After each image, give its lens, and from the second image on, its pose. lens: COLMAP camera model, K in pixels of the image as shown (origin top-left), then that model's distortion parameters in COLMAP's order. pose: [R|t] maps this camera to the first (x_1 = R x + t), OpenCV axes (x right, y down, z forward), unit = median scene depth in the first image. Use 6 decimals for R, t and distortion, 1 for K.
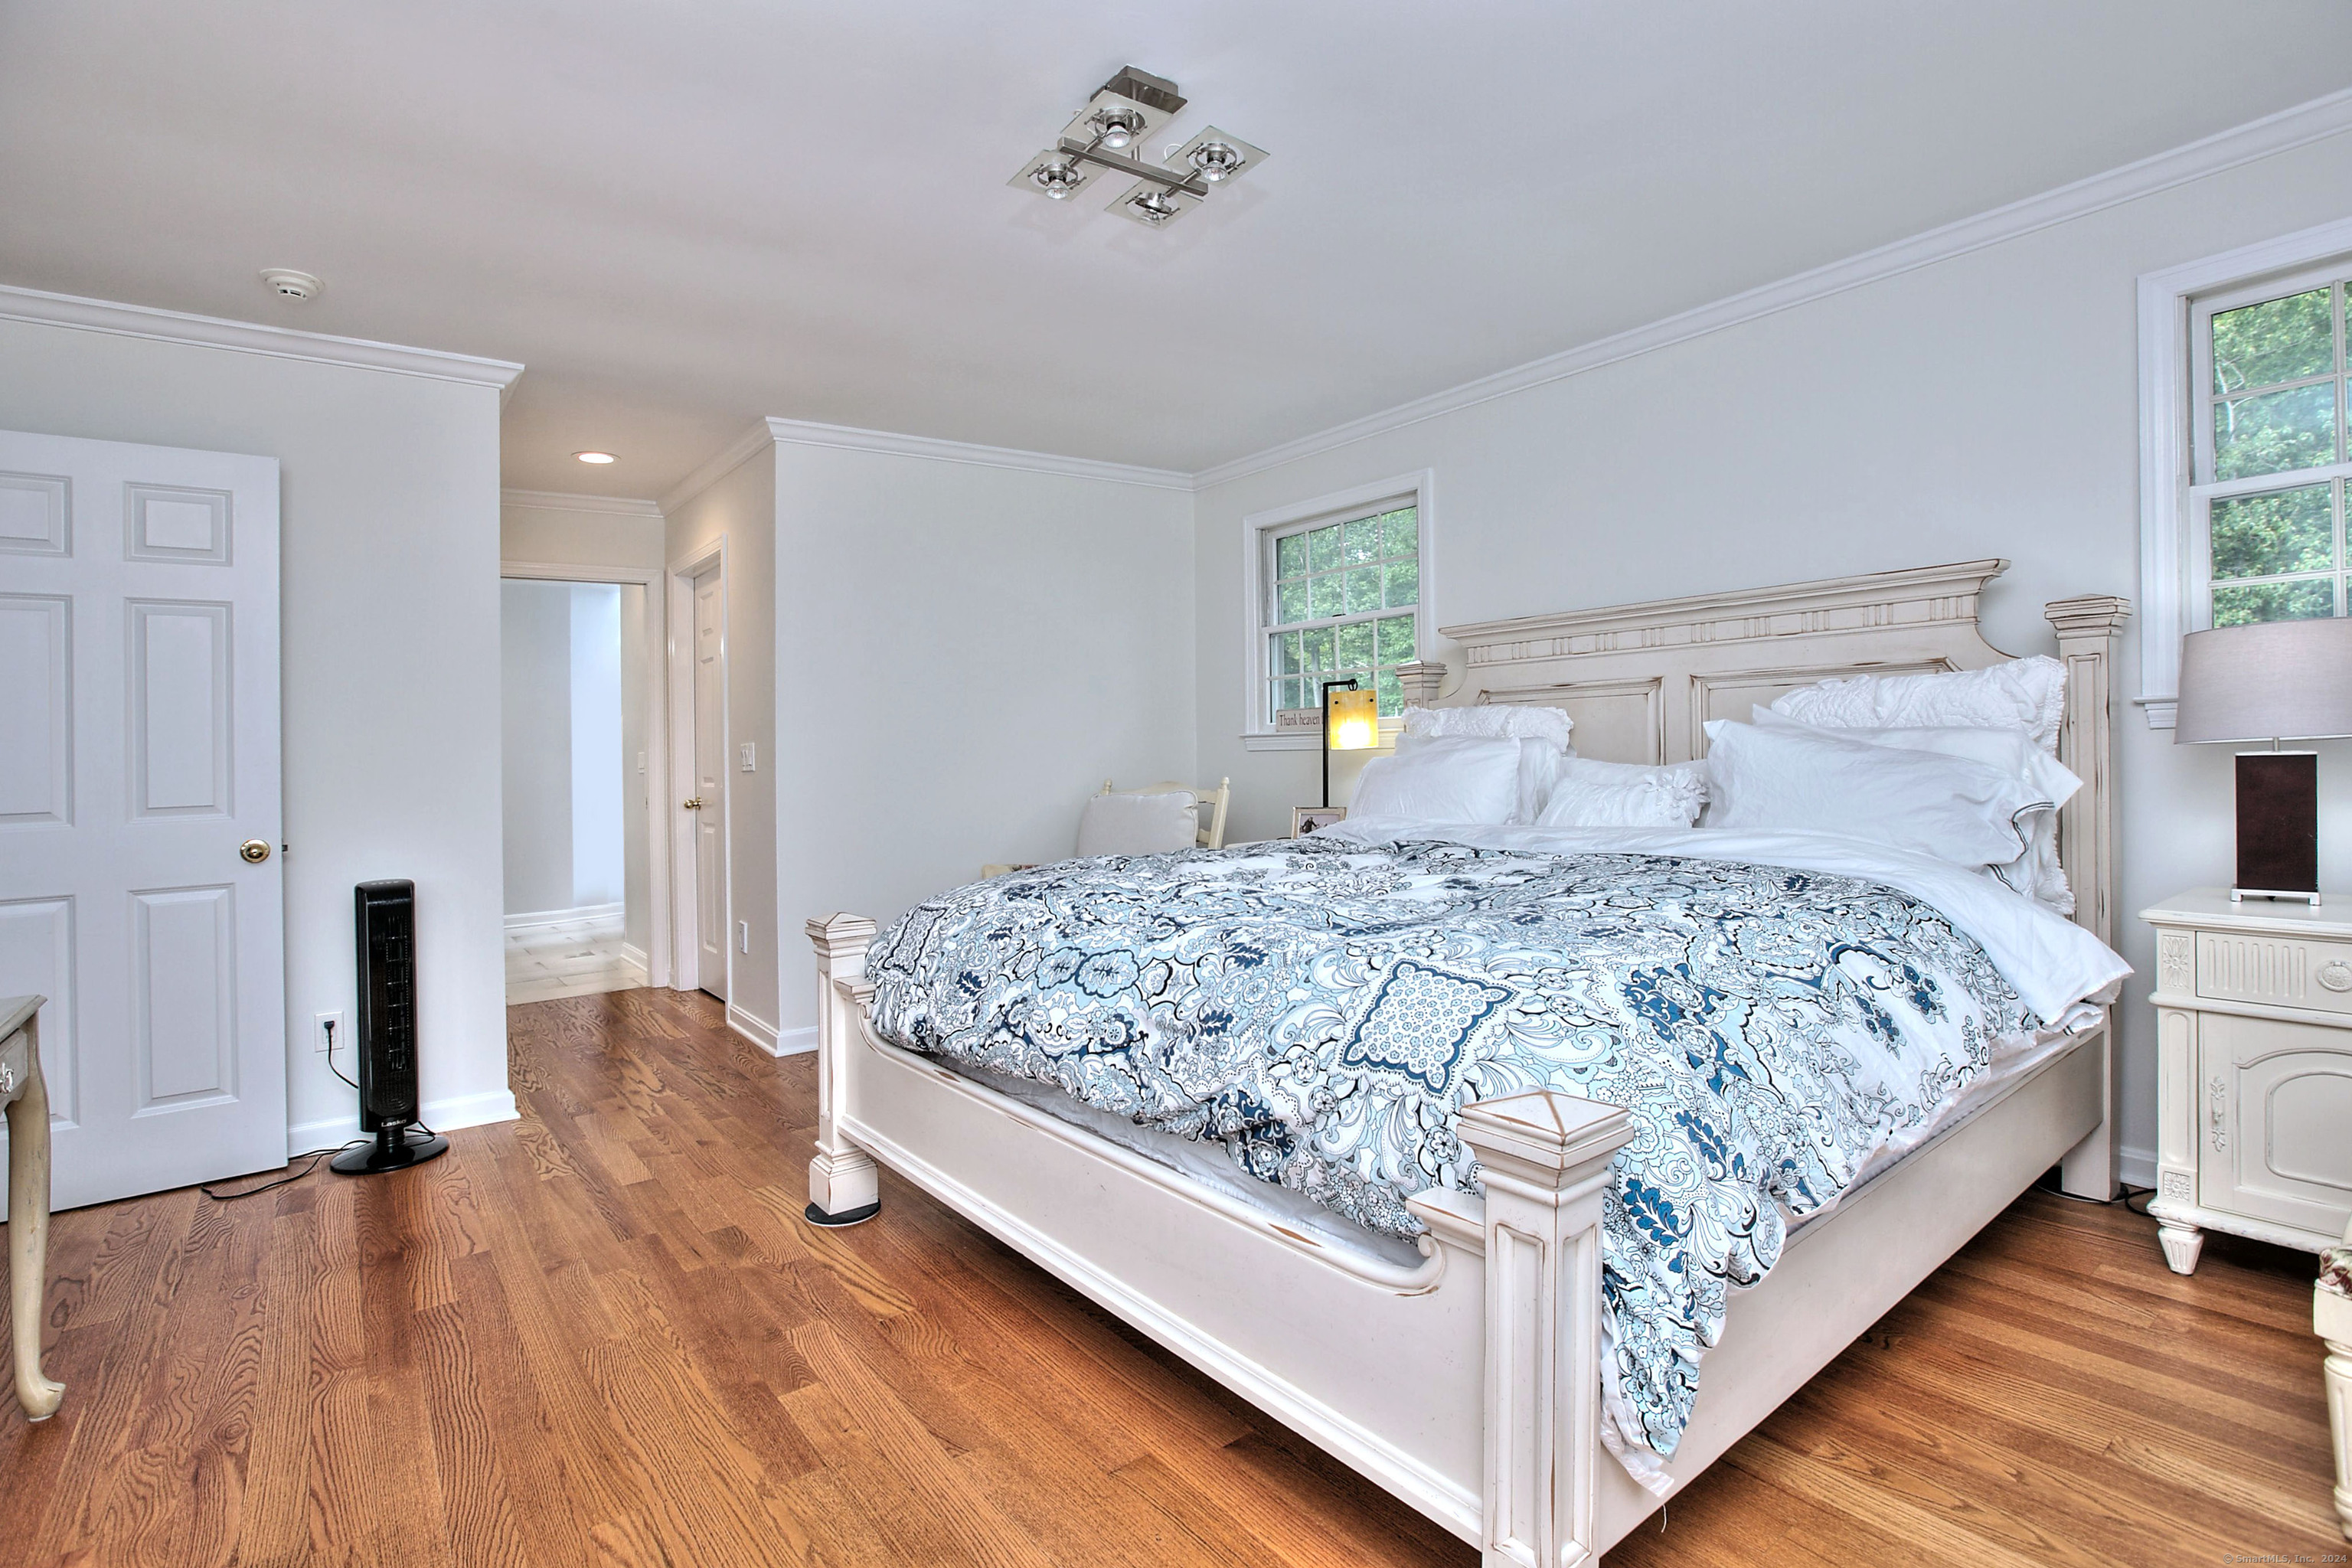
lens RADIAL K [[1109.8, 0, 1144.5], [0, 1109.8, 748.7], [0, 0, 1]] dist [0.001383, 0.000643]
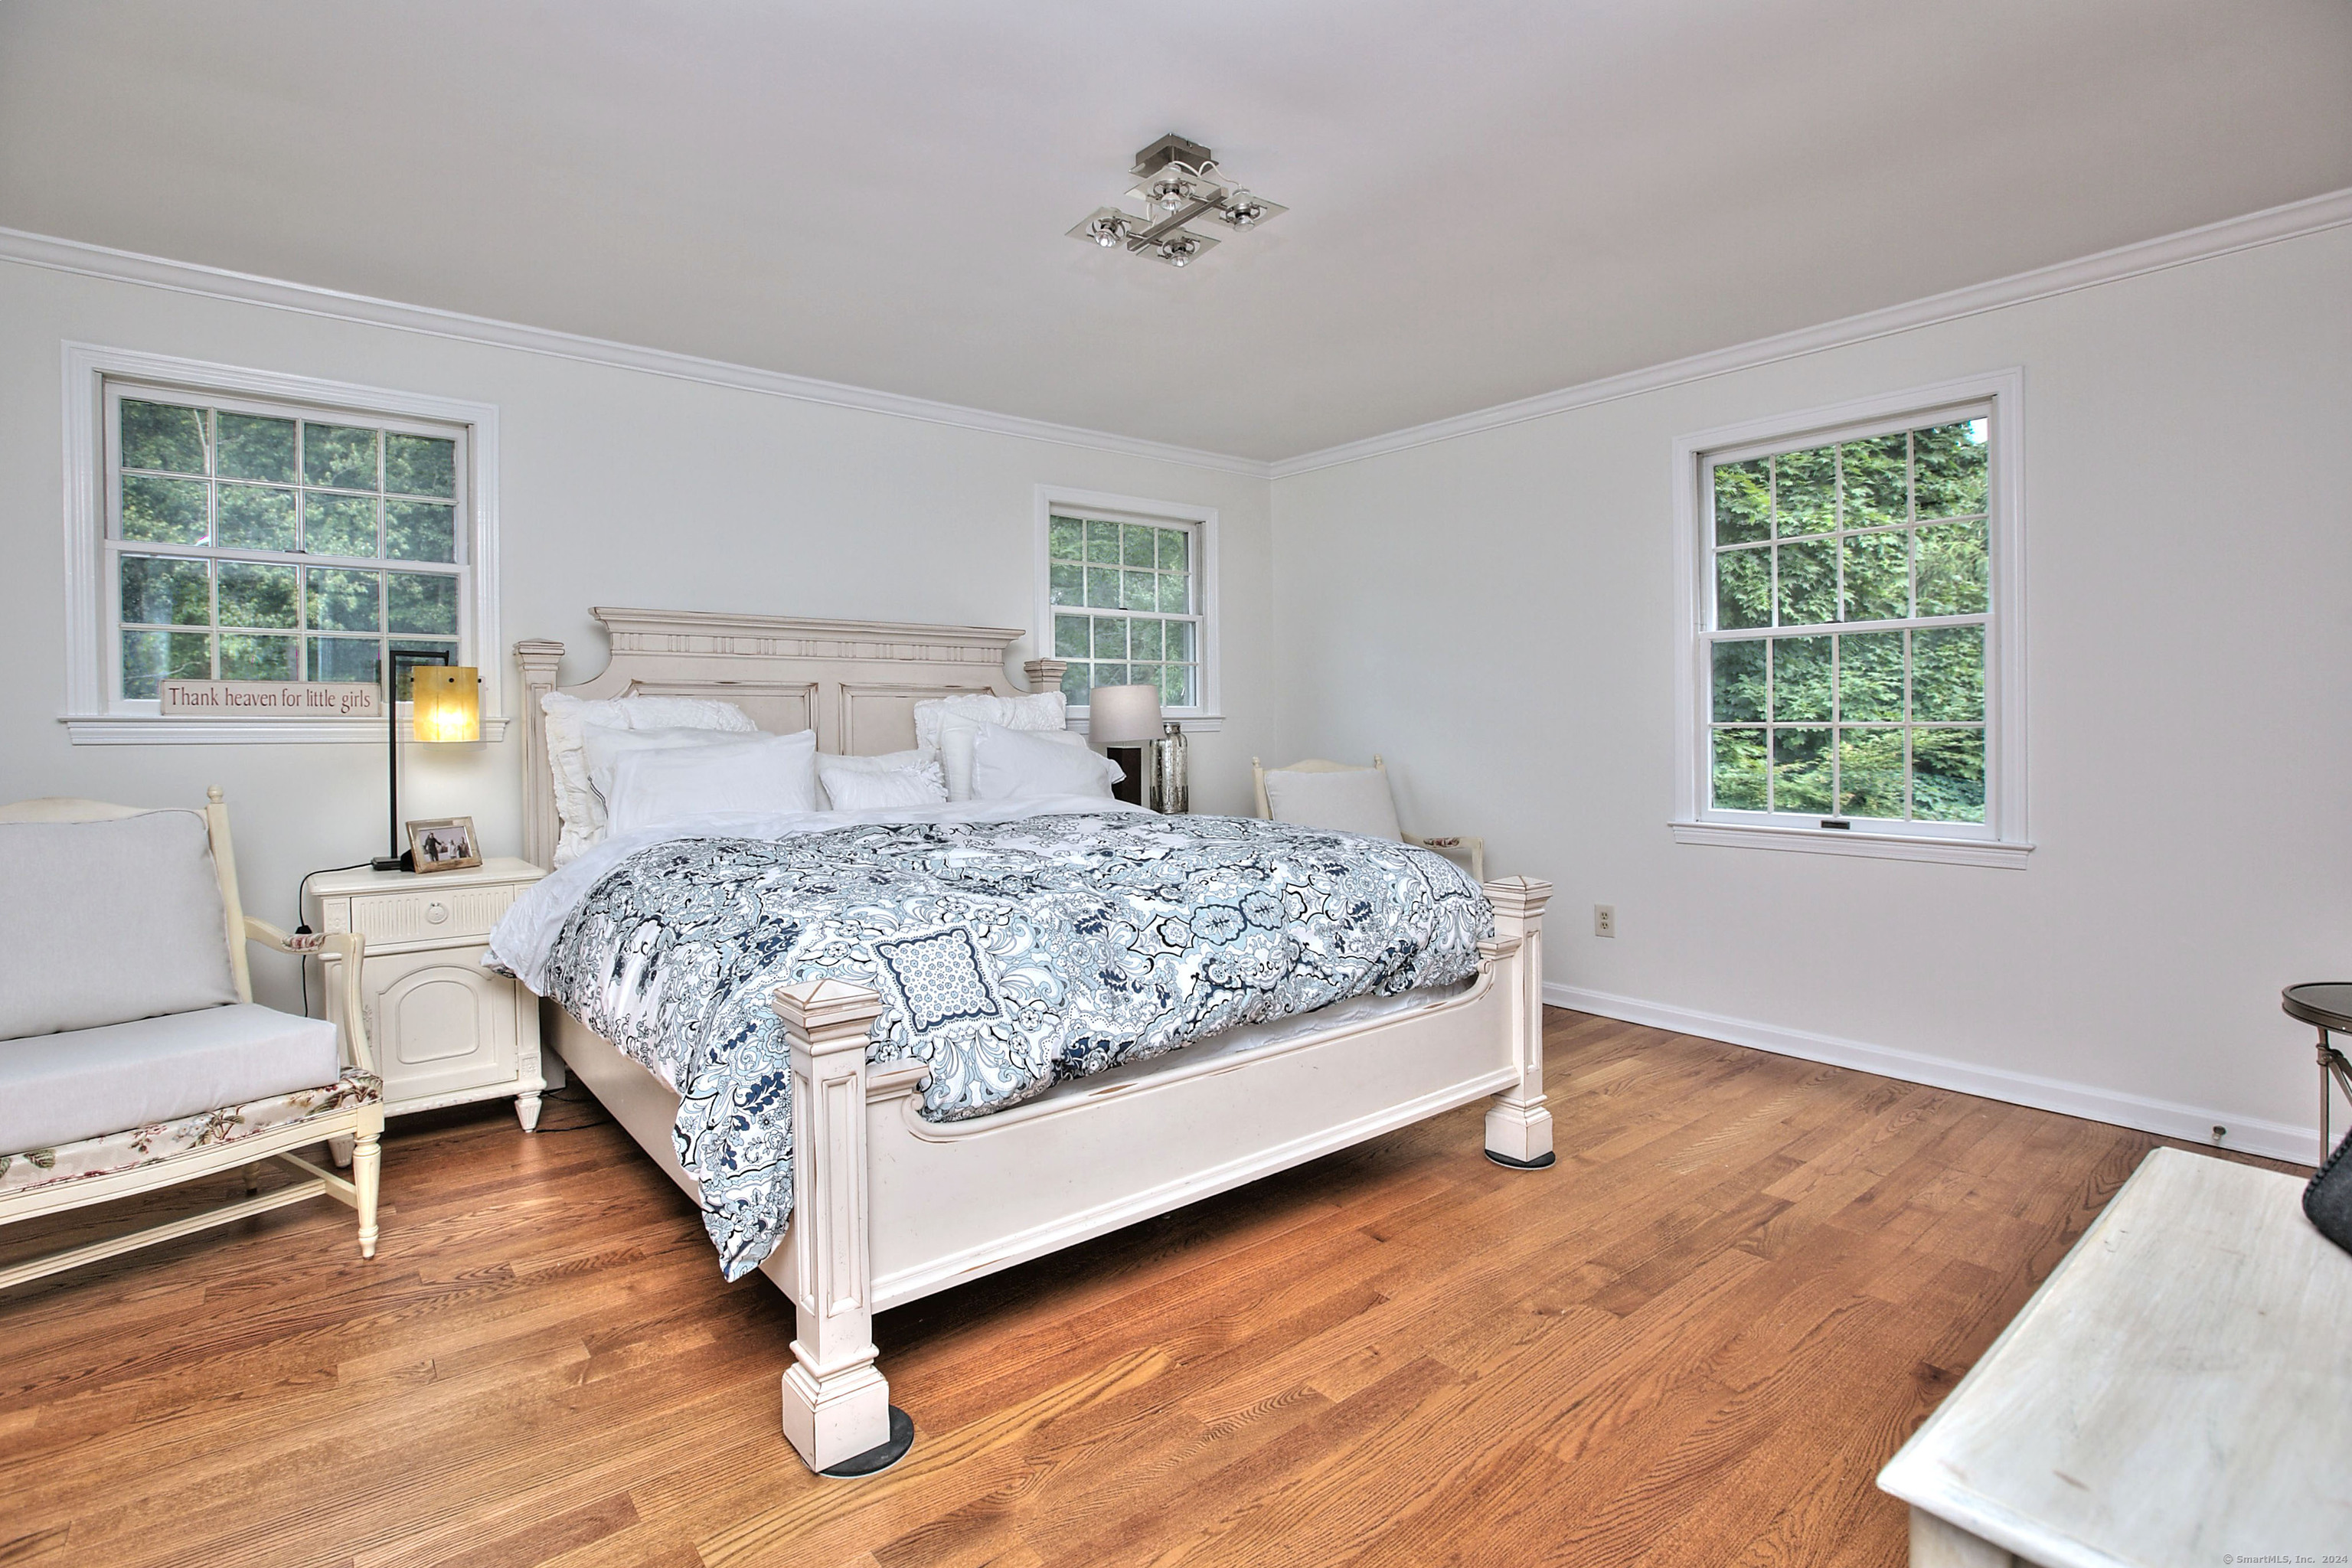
lens RADIAL K [[1109.8, 0, 1144.5], [0, 1109.8, 748.7], [0, 0, 1]] dist [0.001383, 0.000643]
pose [[-0.020711, 0.008684, 0.999748, -1.152721], [0.008753, 0.999926, -0.008504, 0.030388], [-0.999747, 0.008575, -0.020785, 1.064231]]
